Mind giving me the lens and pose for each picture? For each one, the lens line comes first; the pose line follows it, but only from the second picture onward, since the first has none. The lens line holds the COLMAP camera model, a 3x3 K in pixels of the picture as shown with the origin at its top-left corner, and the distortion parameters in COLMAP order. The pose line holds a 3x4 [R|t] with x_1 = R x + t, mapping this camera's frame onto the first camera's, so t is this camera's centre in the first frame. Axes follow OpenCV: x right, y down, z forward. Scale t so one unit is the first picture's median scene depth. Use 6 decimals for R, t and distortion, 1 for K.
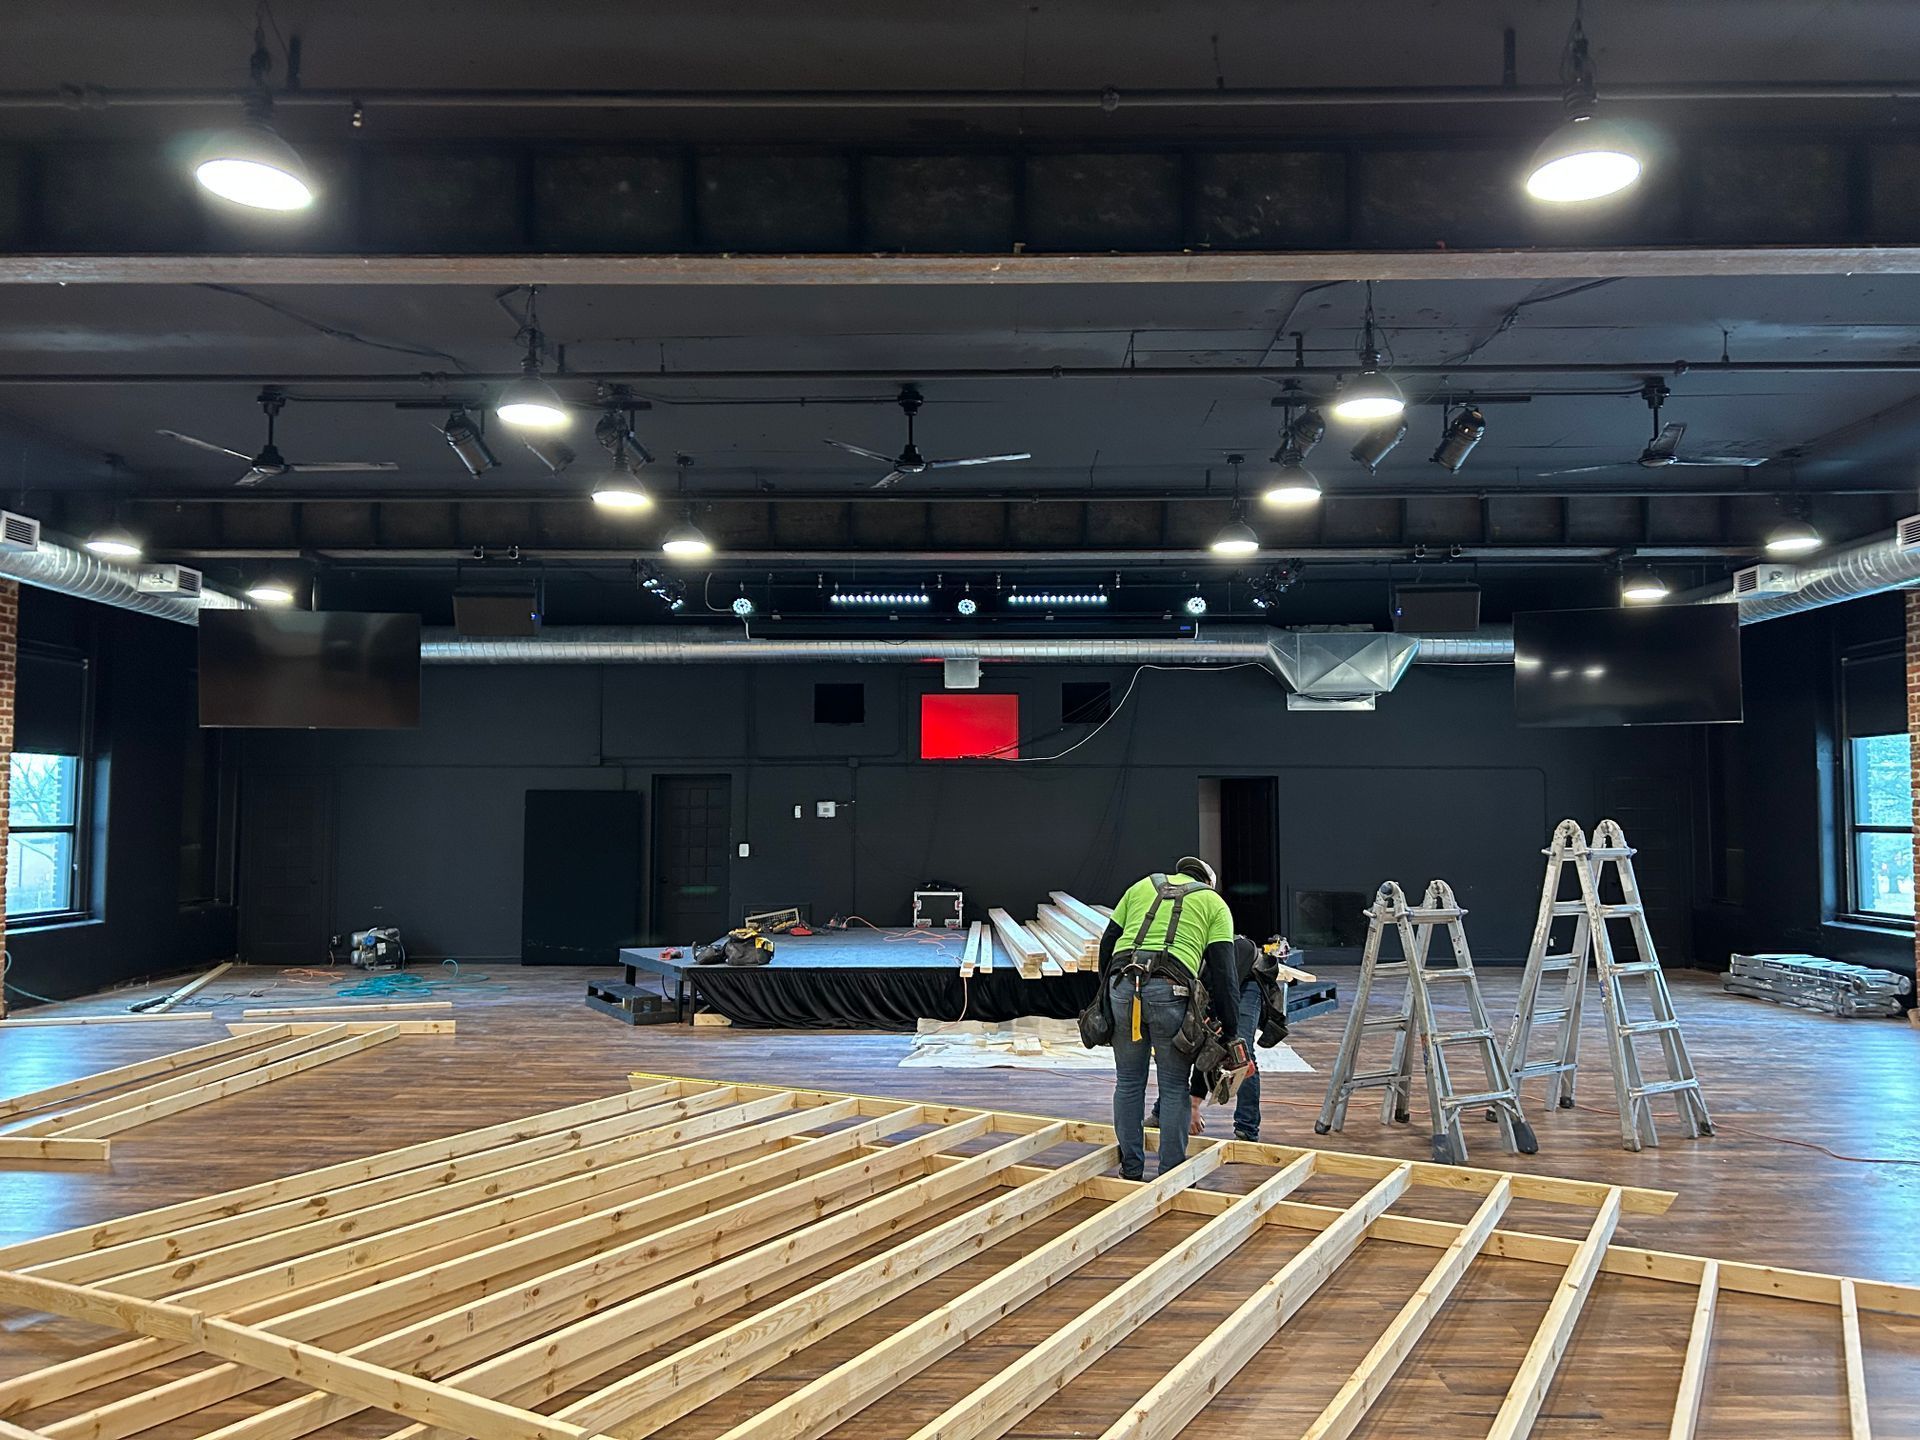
lens RADIAL K [[1476.5, 0, 960.0], [0, 1476.5, 720.0], [0, 0, 1]] dist [0.013119, -0.004148]
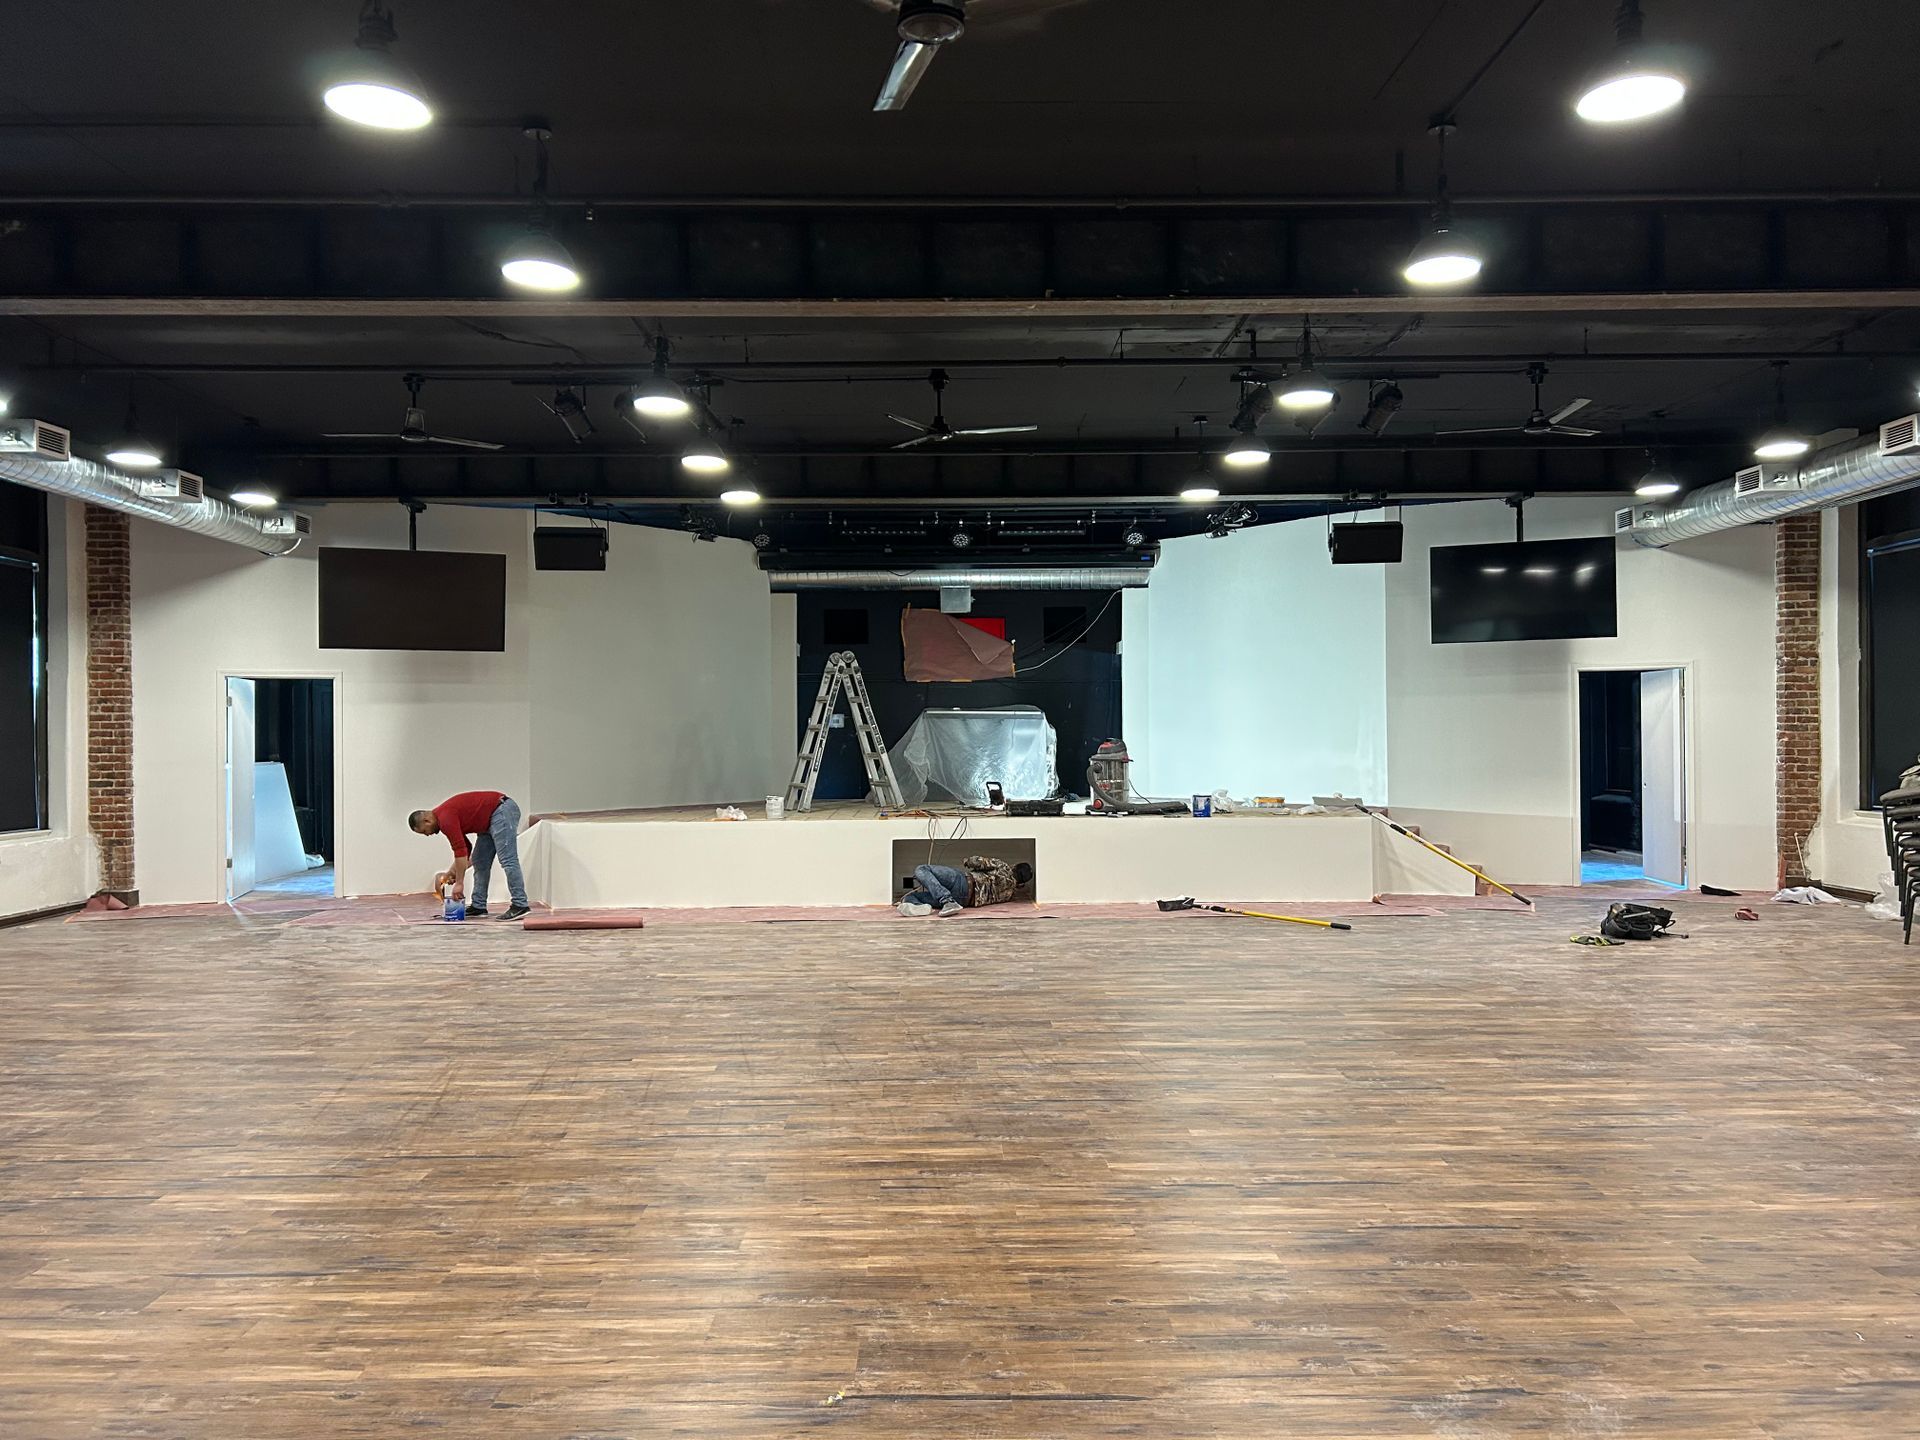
lens RADIAL K [[1474.1, 0, 950.2], [0, 1474.1, 715.1], [0, 0, 1]] dist [0.007914, -0.003453]
pose [[0.999691, -0.007844, 0.023568, -0.056292], [0.006659, 0.998728, 0.049979, 0.001503], [-0.023930, -0.049807, 0.998472, -0.246293]]
